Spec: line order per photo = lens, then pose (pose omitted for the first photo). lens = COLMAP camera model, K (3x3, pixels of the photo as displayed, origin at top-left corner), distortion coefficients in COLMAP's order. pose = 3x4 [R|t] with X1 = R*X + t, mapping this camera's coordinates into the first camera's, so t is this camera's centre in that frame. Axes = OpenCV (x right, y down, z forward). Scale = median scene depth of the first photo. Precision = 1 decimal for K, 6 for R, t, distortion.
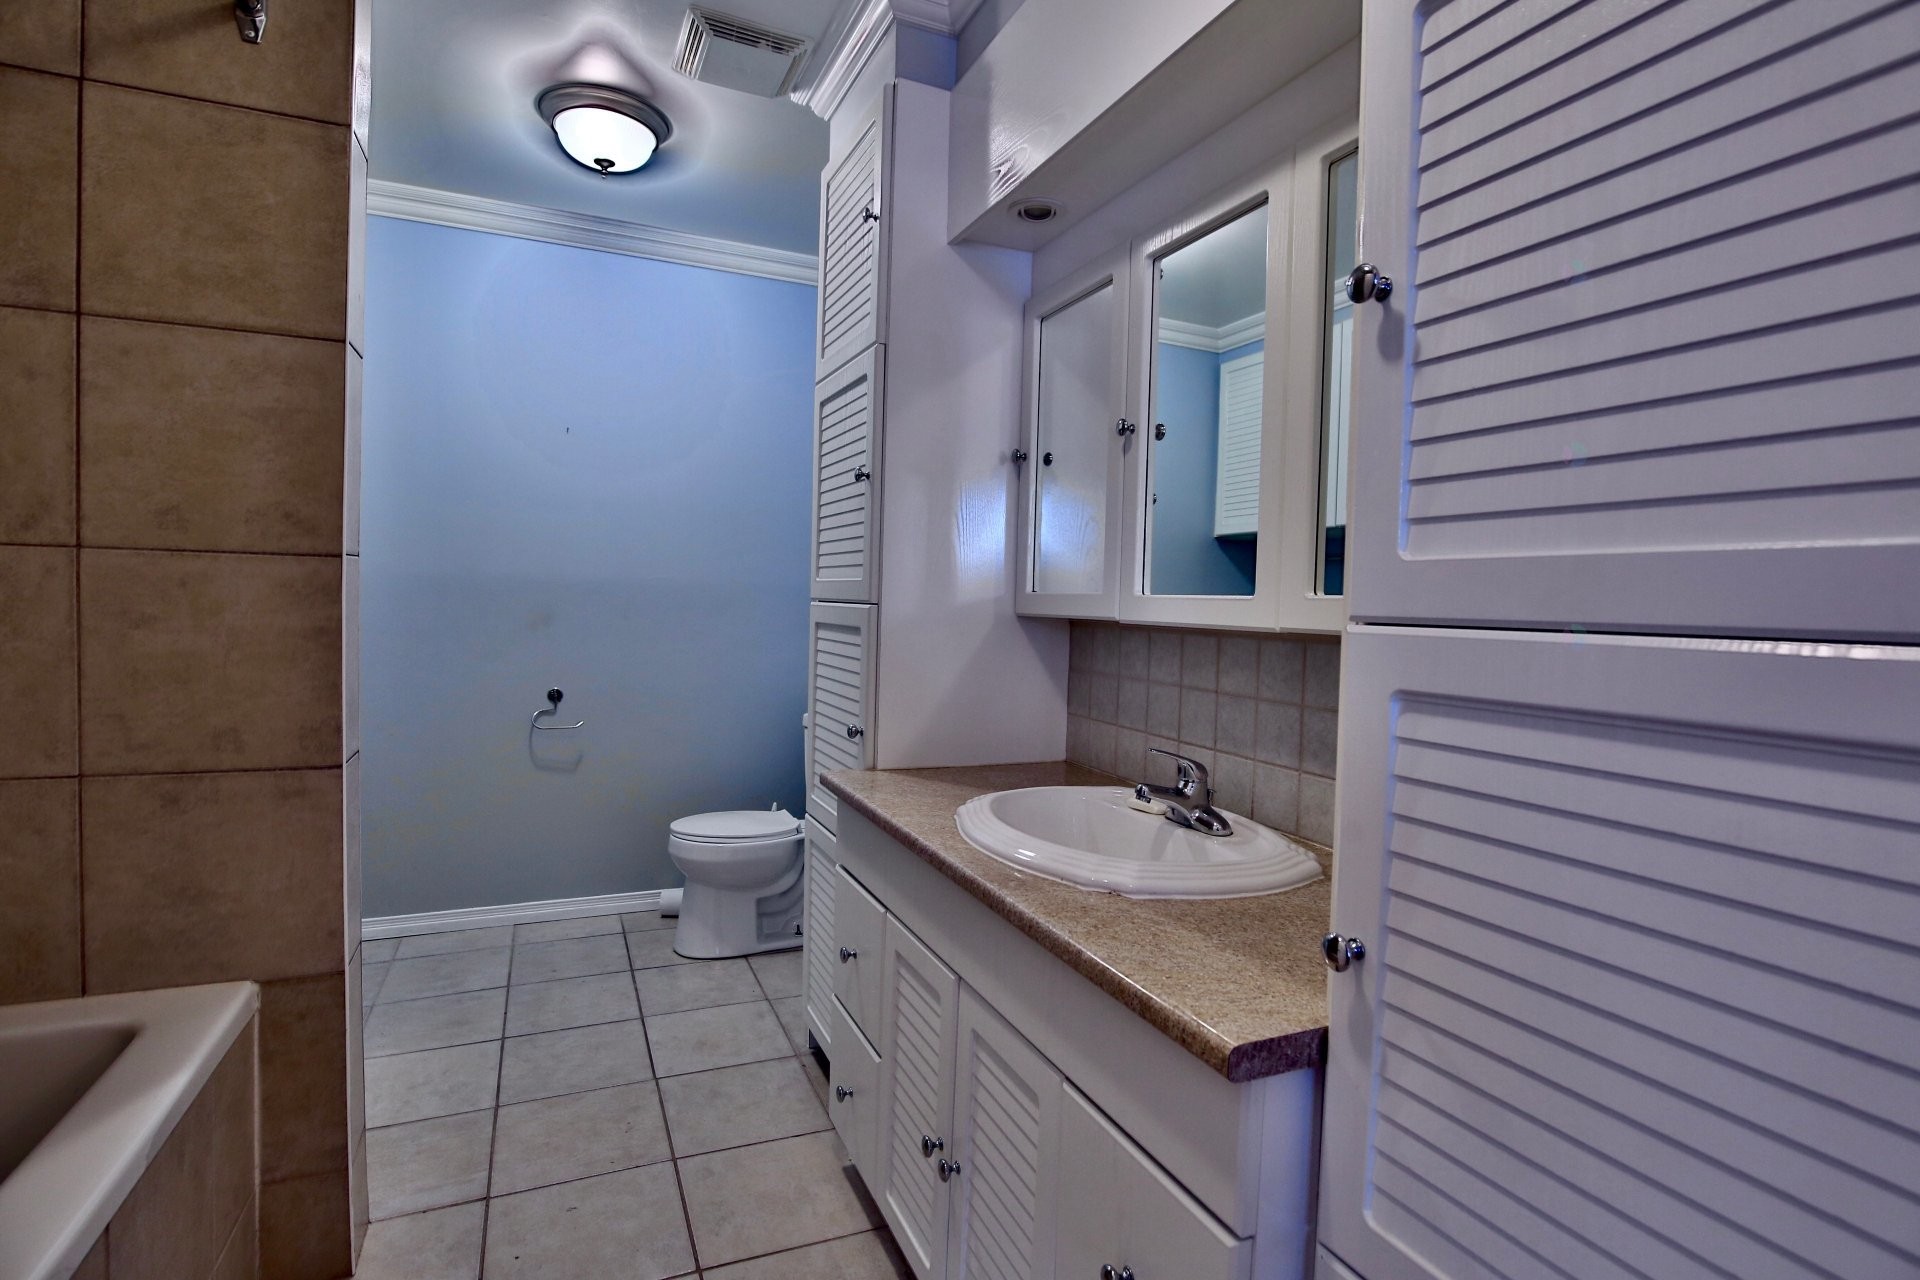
lens RADIAL K [[936.6, 0, 969.3], [0, 936.6, 640.6], [0, 0, 1]] dist [-0.002405, 0.000099]
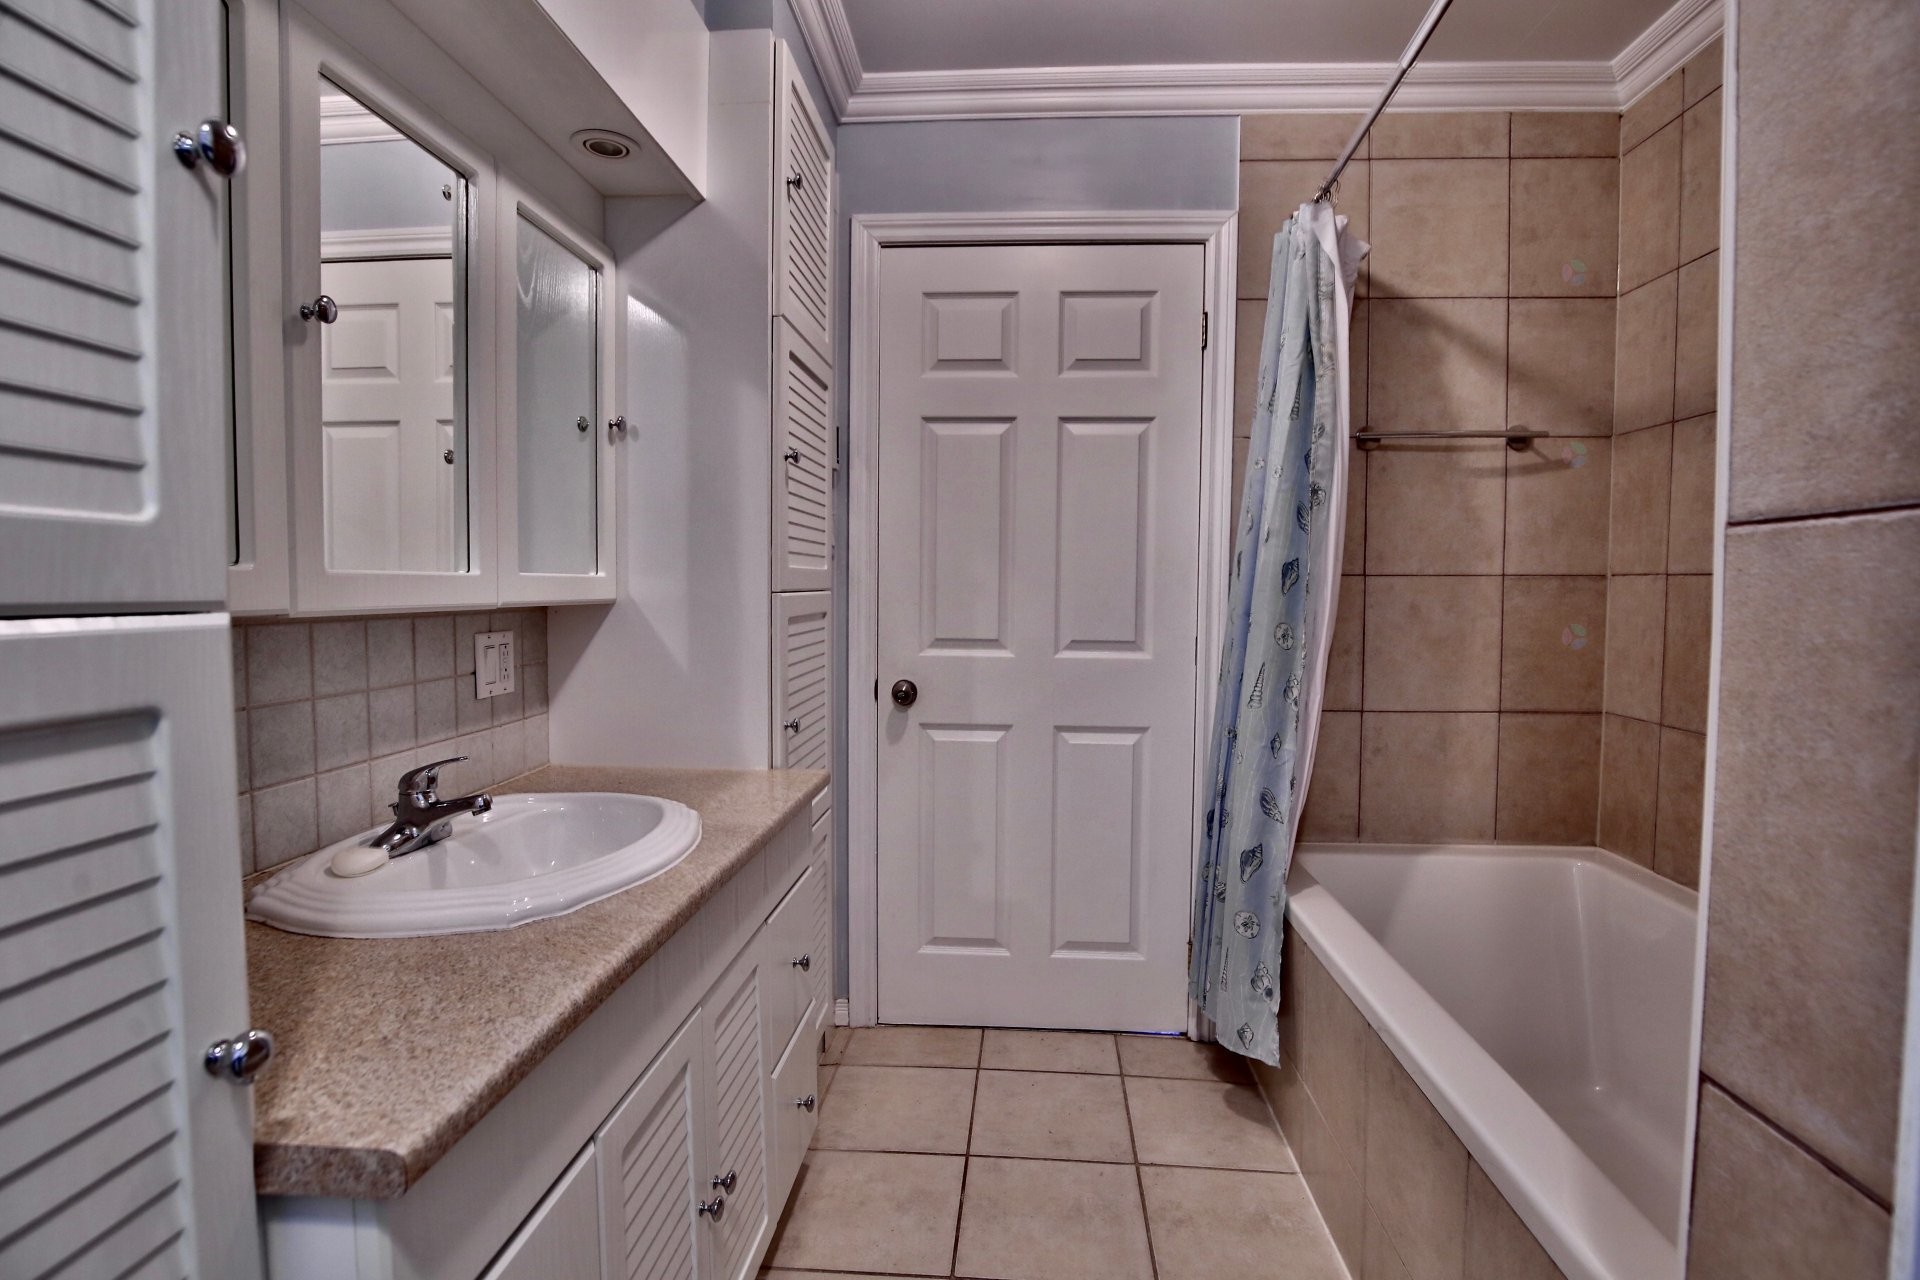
lens RADIAL K [[936.6, 0, 968.3], [0, 936.6, 631.5], [0, 0, 1]] dist [-0.002405, 0.000099]
pose [[-0.879875, -0.055288, 0.471977, -0.606498], [-0.006478, 0.994512, 0.104423, -0.088507], [-0.475160, 0.088822, -0.875405, 1.534373]]
